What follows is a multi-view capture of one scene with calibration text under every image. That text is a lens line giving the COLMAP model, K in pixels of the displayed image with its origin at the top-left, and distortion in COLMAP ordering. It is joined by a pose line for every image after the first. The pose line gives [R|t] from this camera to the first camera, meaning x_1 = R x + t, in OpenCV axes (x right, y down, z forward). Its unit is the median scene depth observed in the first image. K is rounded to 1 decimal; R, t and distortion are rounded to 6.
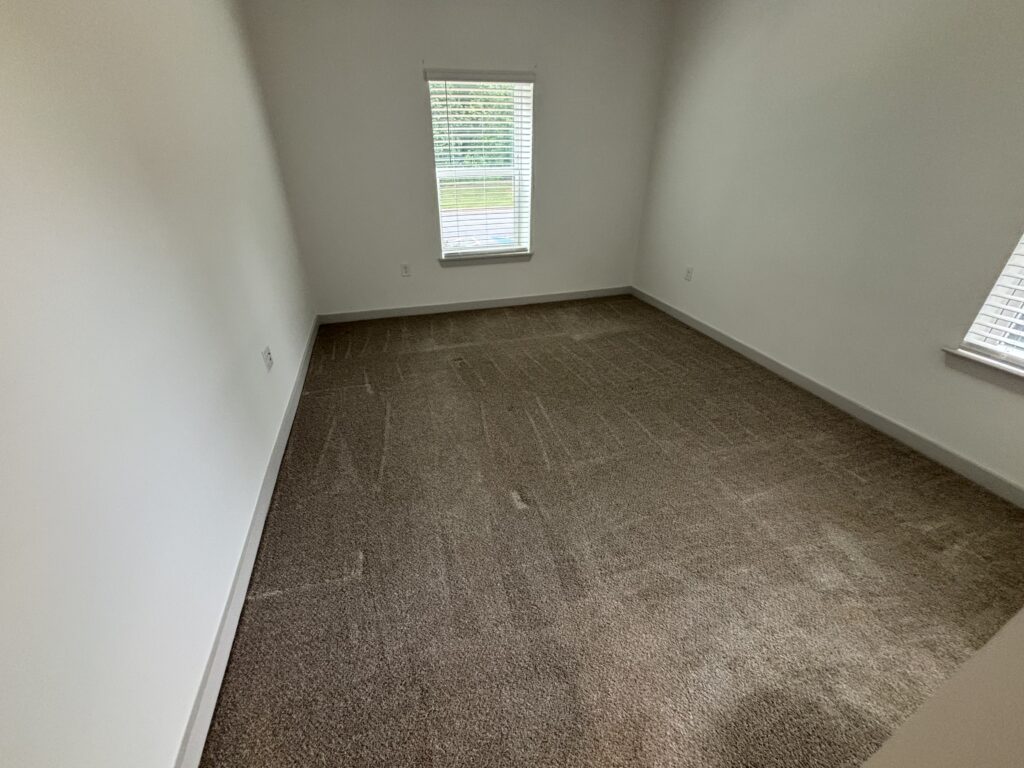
lens RADIAL K [[411.7, 0, 512.0], [0, 411.7, 384.0], [0, 0, 1]] dist [0.028611, -0.015260]
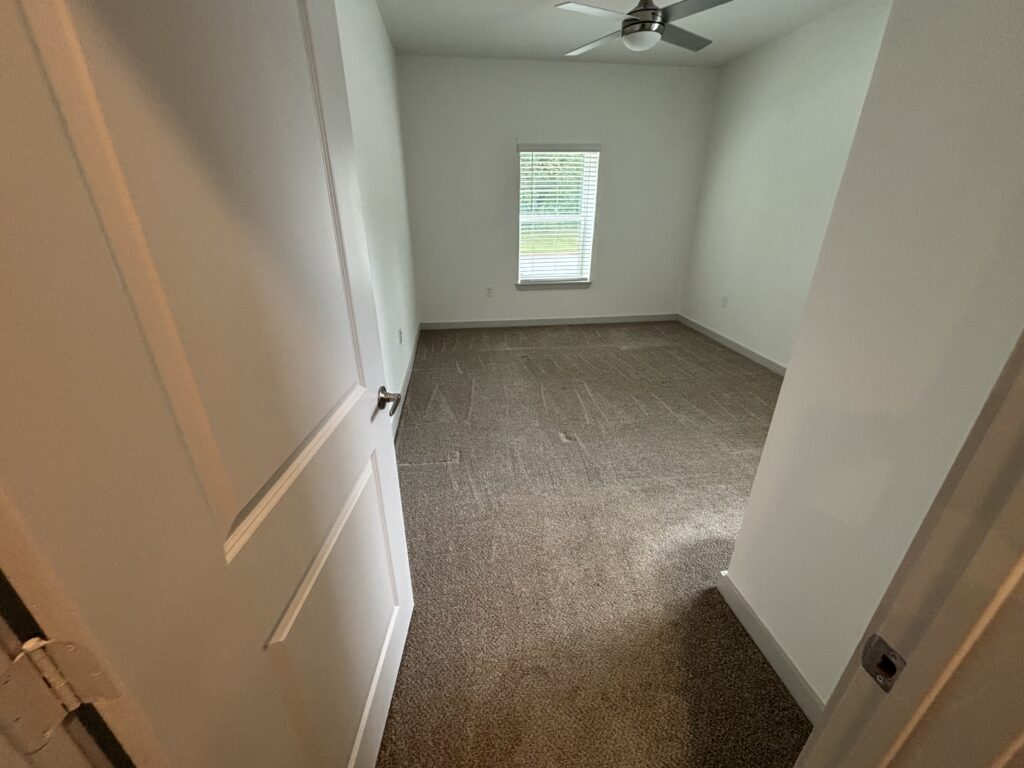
lens RADIAL K [[411.7, 0, 512.0], [0, 411.7, 384.0], [0, 0, 1]] dist [0.028611, -0.015260]
pose [[0.987064, 0.065871, -0.146169, 0.018897], [-0.080031, 0.992425, -0.093205, 0.136318], [0.138923, 0.103697, 0.984859, -0.238978]]
